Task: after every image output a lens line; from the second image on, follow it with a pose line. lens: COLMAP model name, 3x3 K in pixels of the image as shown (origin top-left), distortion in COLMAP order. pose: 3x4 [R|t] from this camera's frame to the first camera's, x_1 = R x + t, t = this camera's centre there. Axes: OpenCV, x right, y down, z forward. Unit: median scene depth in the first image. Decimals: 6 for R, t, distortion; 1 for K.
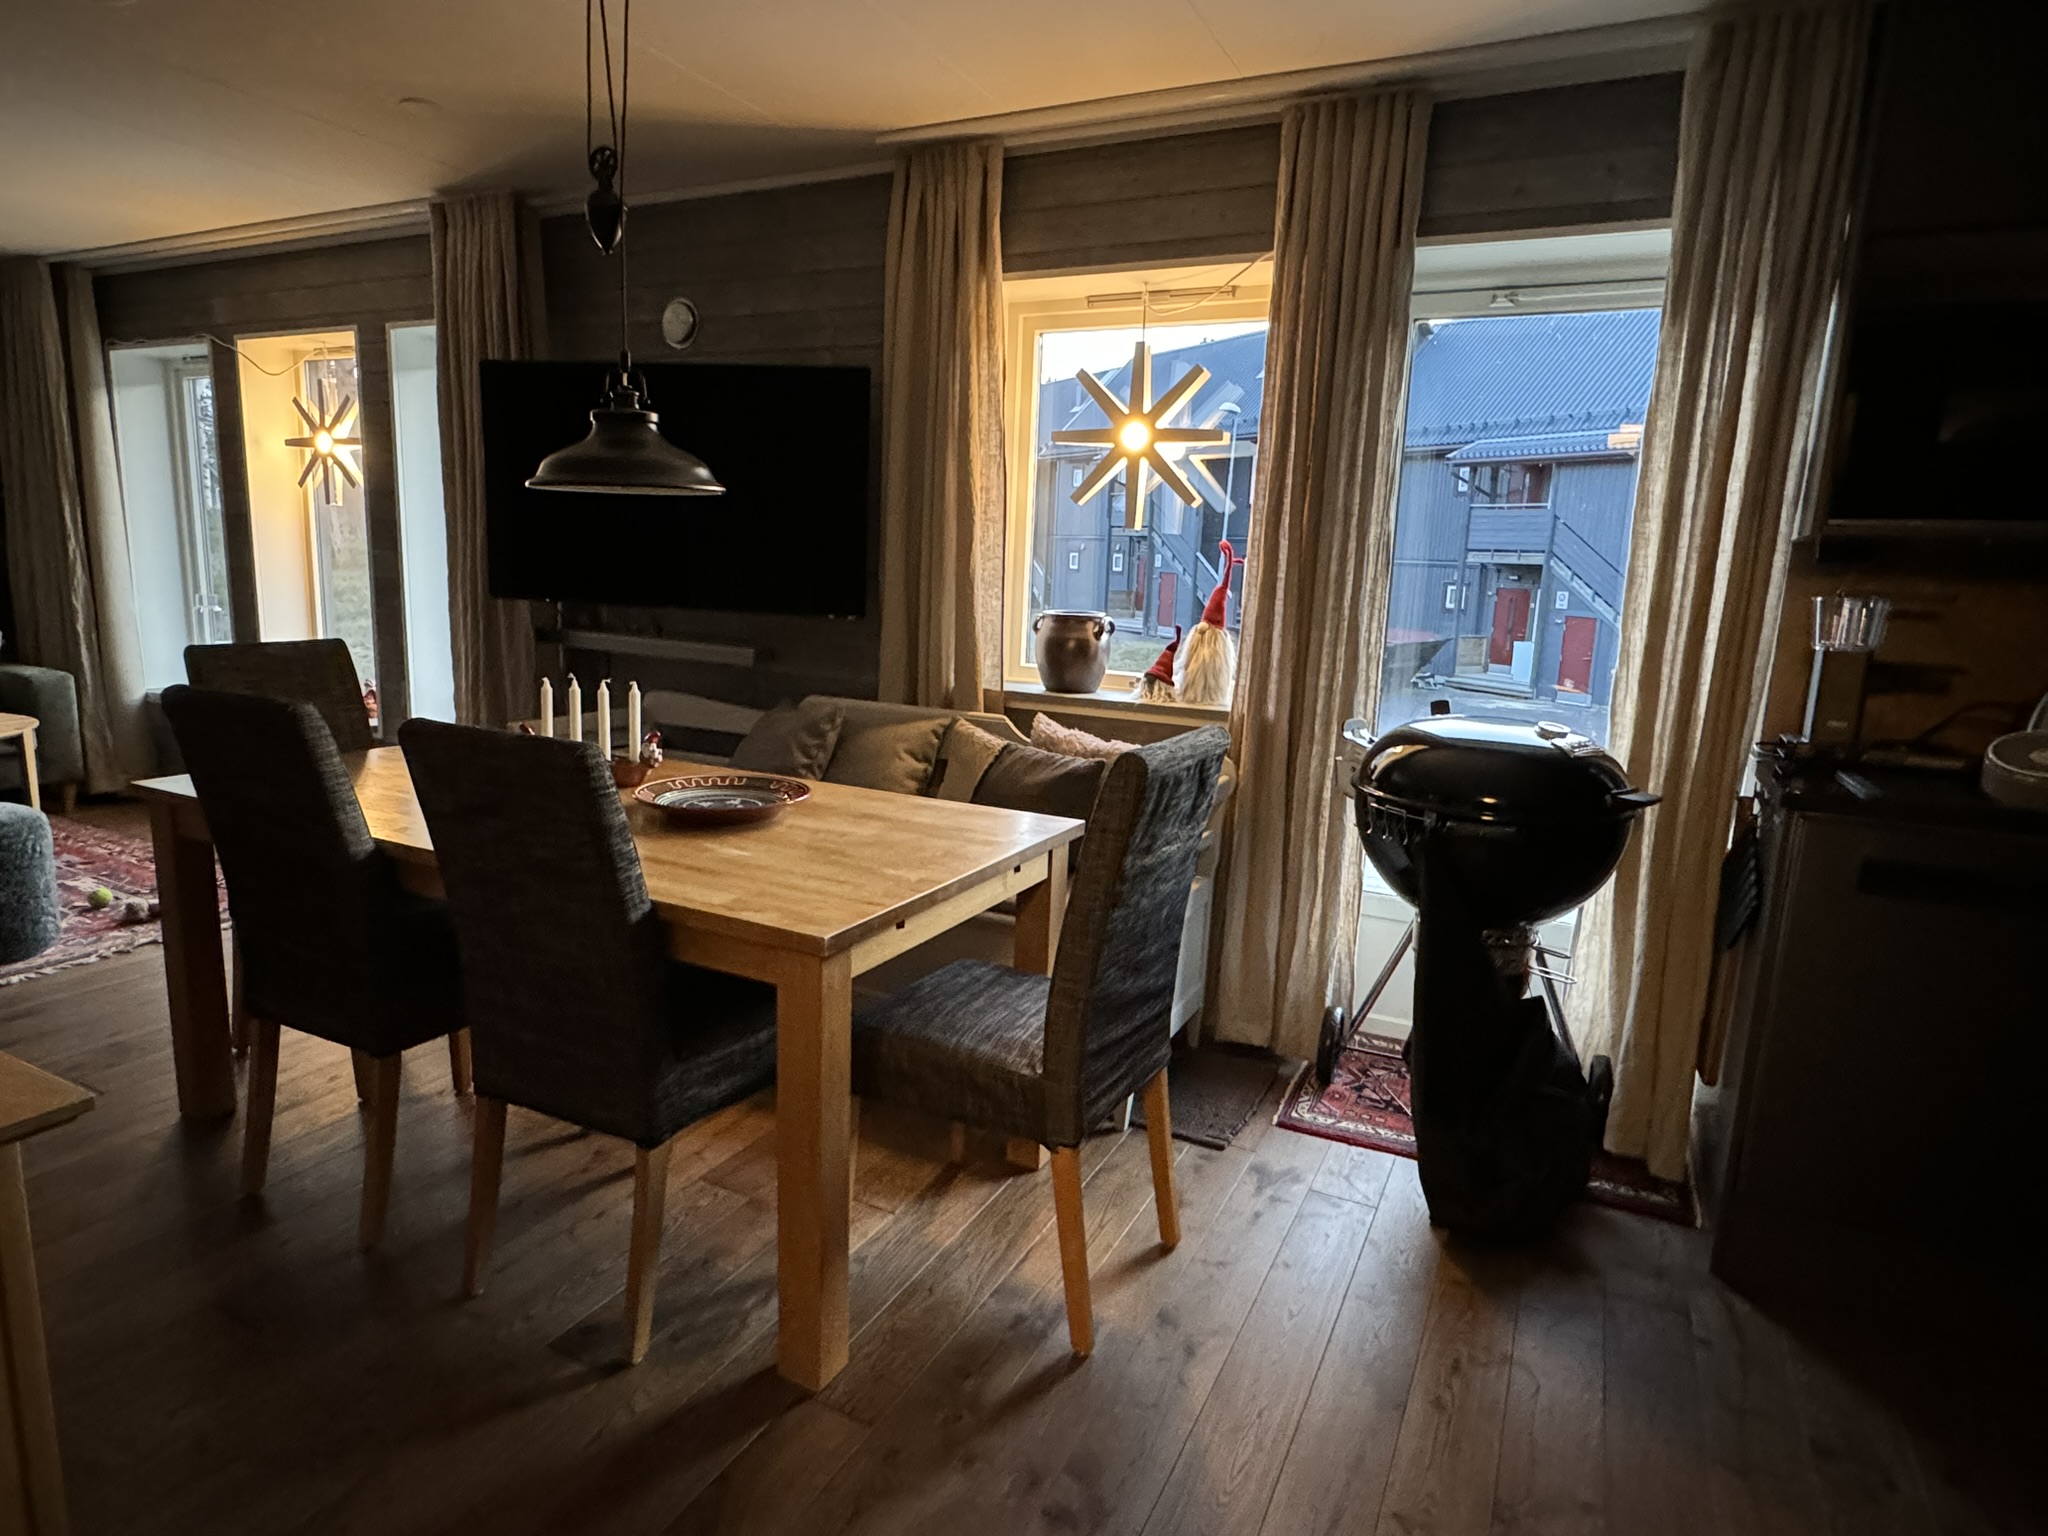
lens RADIAL K [[1147.7, 0, 1022.3], [0, 1147.7, 767.9], [0, 0, 1]] dist [0.007048, 0.004807]
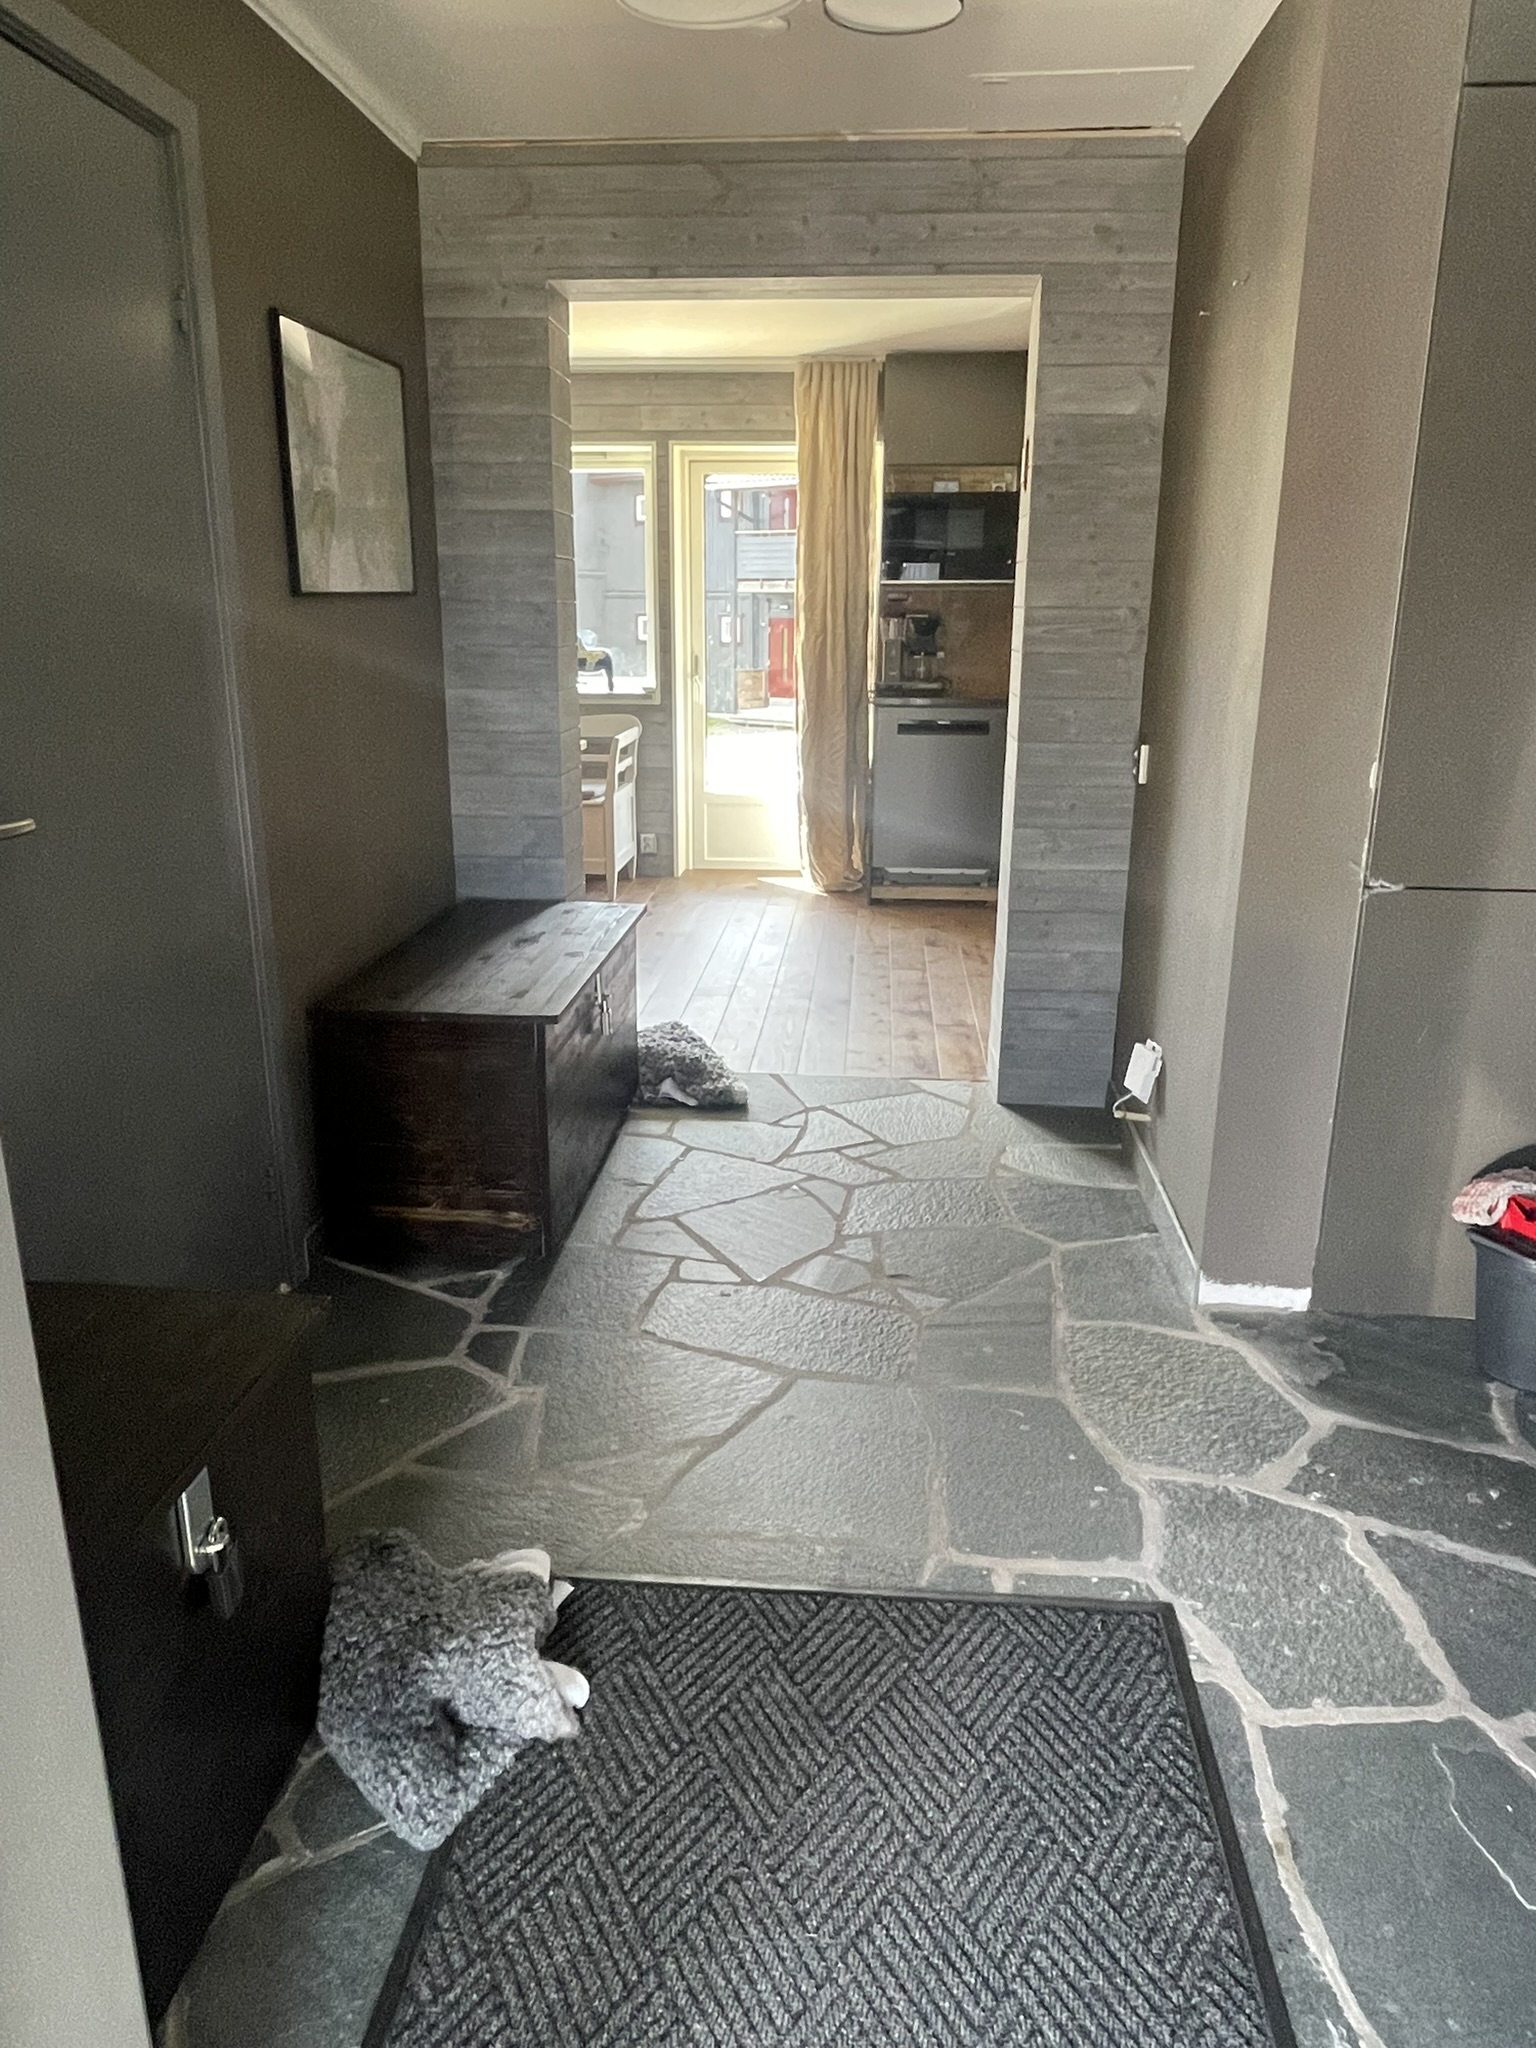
lens RADIAL K [[1387.0, 0, 767.2], [0, 1387.0, 1020.9], [0, 0, 1]] dist [-0.000133, -0.000007]
pose [[0.926385, -0.141711, 0.348896, -0.131132], [0.099353, 0.985640, 0.136537, 0.052330], [-0.363235, -0.091822, 0.927162, -0.332973]]
